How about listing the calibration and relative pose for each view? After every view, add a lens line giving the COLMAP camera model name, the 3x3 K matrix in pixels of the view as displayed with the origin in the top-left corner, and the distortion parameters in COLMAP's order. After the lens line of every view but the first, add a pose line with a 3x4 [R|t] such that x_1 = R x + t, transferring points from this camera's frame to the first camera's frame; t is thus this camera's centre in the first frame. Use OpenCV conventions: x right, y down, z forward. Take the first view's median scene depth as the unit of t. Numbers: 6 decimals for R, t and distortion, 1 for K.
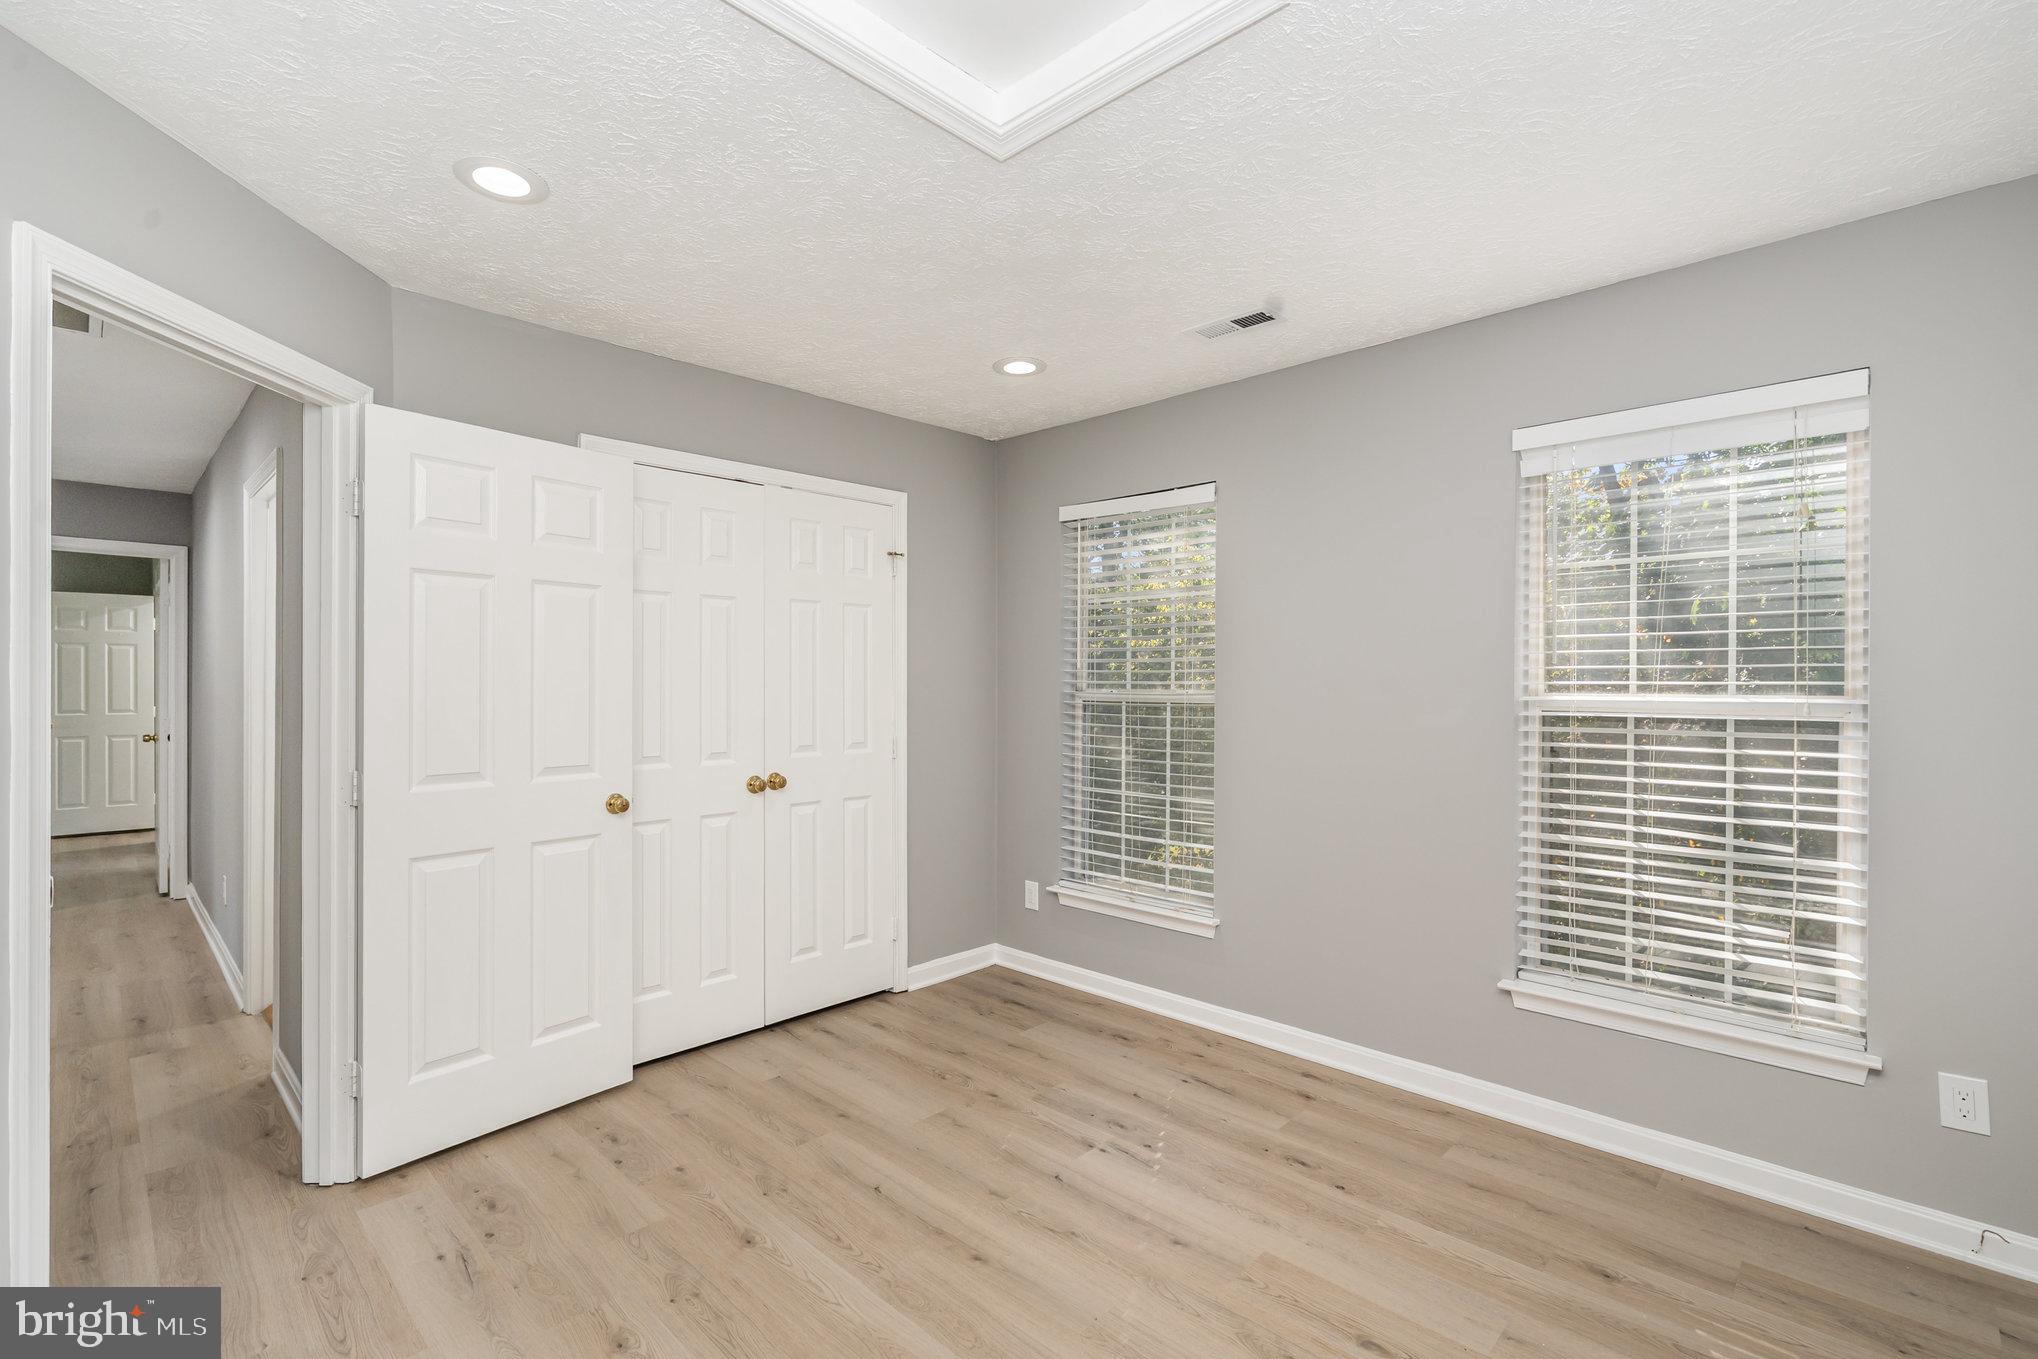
lens RADIAL K [[921.4, 0, 1006.6], [0, 921.4, 680.9], [0, 0, 1]] dist [-0.001373, 0.000164]
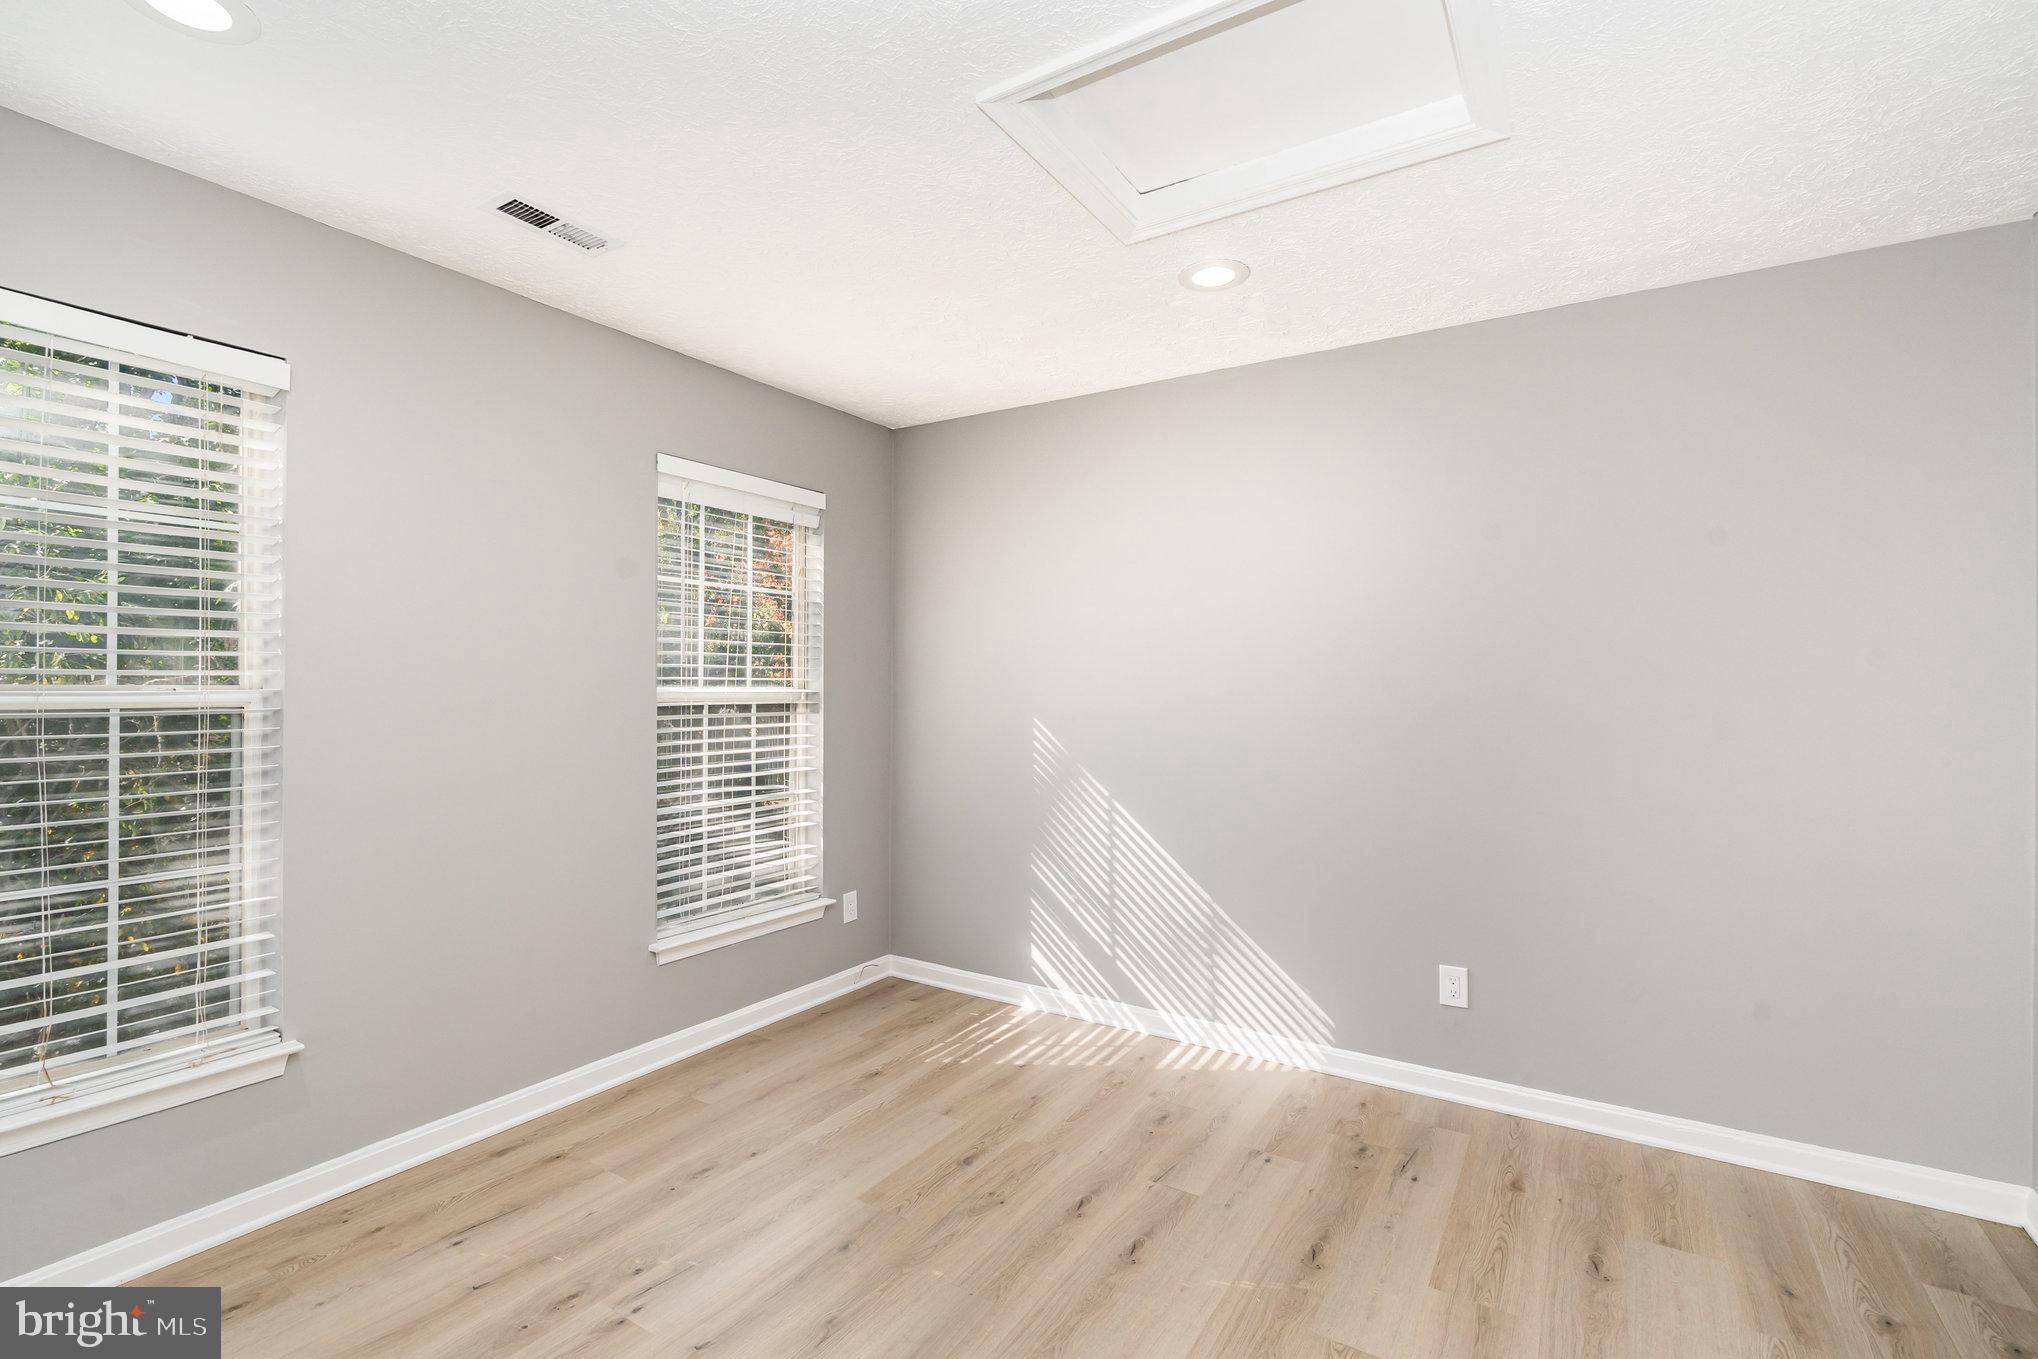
lens RADIAL K [[921.4, 0, 1016.0], [0, 921.4, 677.2], [0, 0, 1]] dist [-0.001373, 0.000164]
pose [[-0.207555, 0.001018, 0.978223, -0.674951], [-0.012465, 0.999916, -0.003686, -0.000104], [-0.978144, -0.012958, -0.207524, 0.851167]]
